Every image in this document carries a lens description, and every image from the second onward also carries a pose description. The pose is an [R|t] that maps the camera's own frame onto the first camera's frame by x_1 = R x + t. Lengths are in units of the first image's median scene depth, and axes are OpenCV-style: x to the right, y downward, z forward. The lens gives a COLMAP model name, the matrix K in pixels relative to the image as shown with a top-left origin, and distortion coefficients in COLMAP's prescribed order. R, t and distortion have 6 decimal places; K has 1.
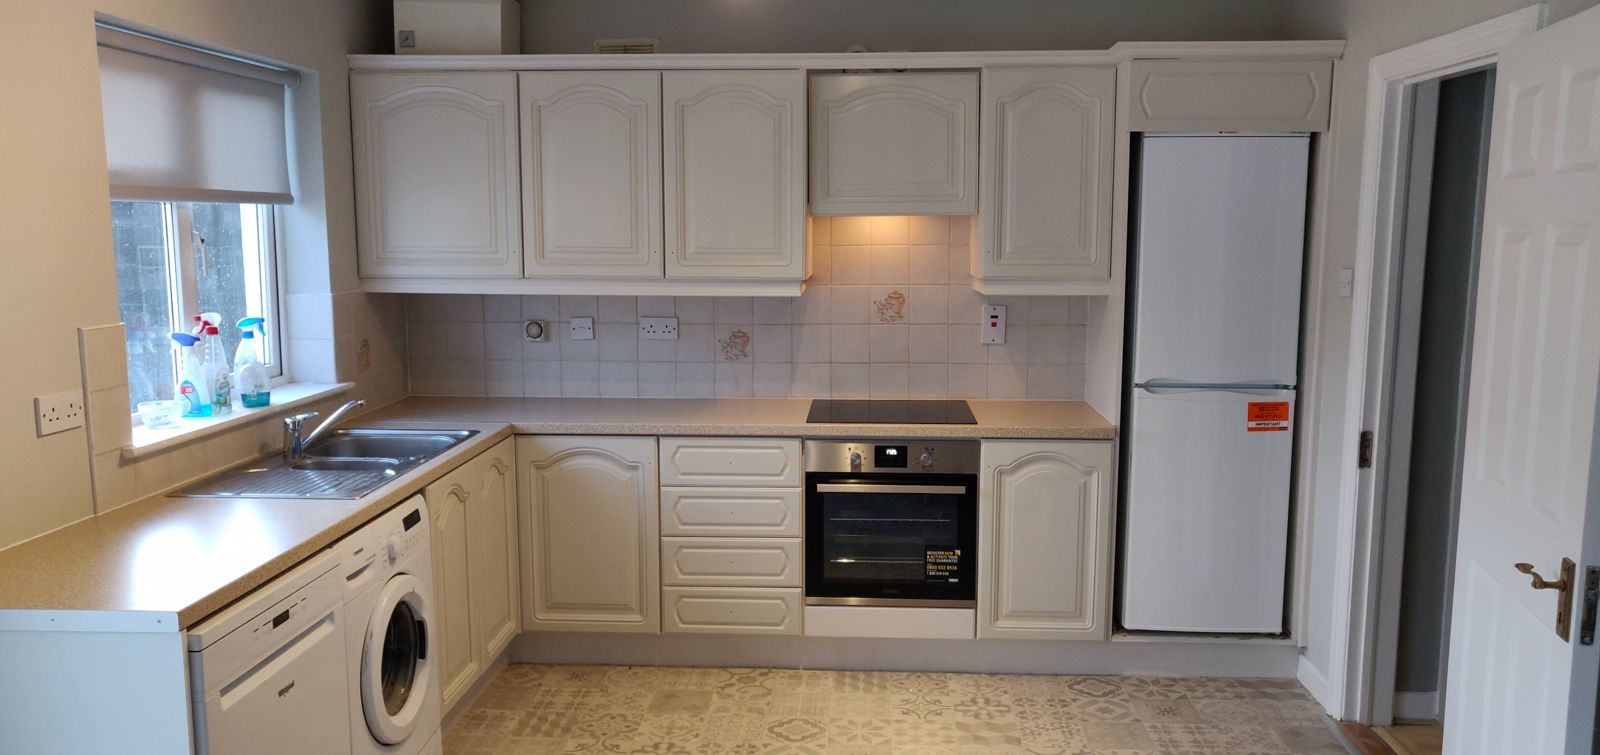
lens RADIAL K [[1224.8, 0, 793.0], [0, 1224.8, 386.3], [0, 0, 1]] dist [-0.011470, 0.049701]
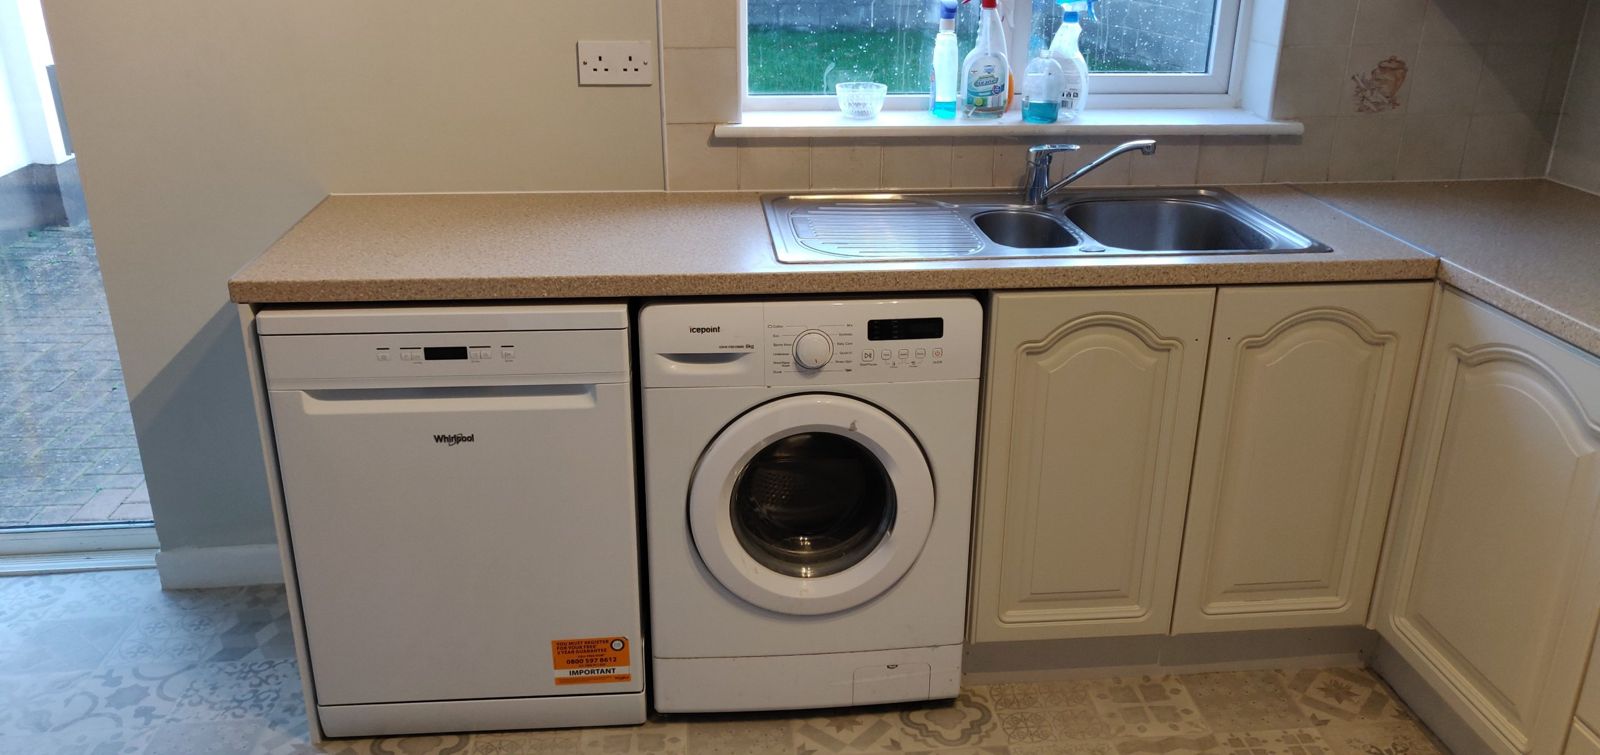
lens RADIAL K [[1224.8, 0, 793.3], [0, 1224.8, 375.9], [0, 0, 1]] dist [-0.011470, 0.049701]
pose [[0.154935, 0.364372, -0.918274, 0.223062], [-0.142603, 0.928013, 0.344176, -0.064496], [0.977578, 0.077624, 0.195742, 0.676736]]
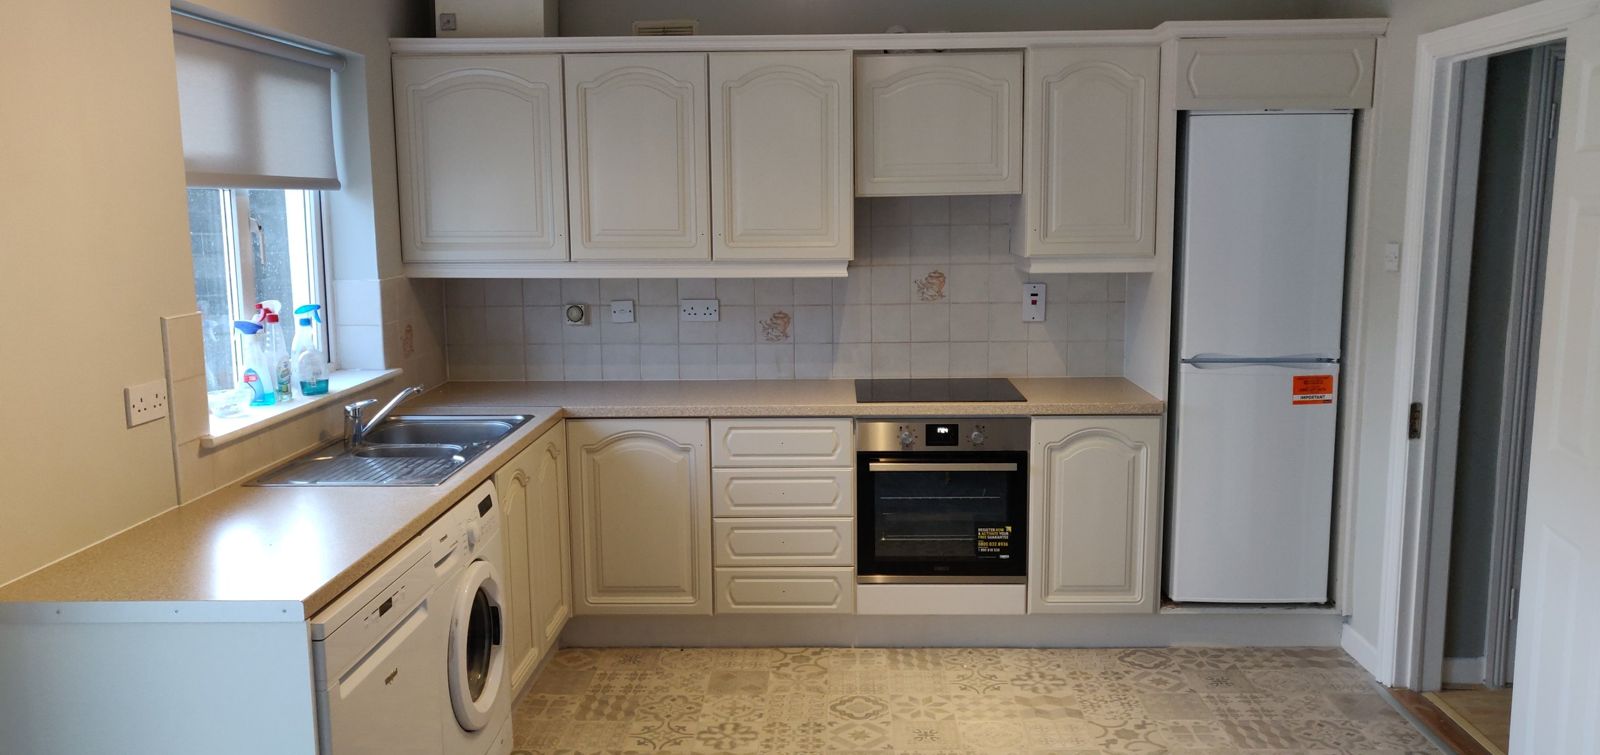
lens RADIAL K [[1224.8, 0, 794.3], [0, 1224.8, 373.3], [0, 0, 1]] dist [-0.011470, 0.049701]
pose [[0.999472, -0.013792, 0.029406, -0.073258], [0.013630, 0.999891, 0.005709, -0.000696], [-0.029481, -0.005305, 0.999551, -0.003052]]
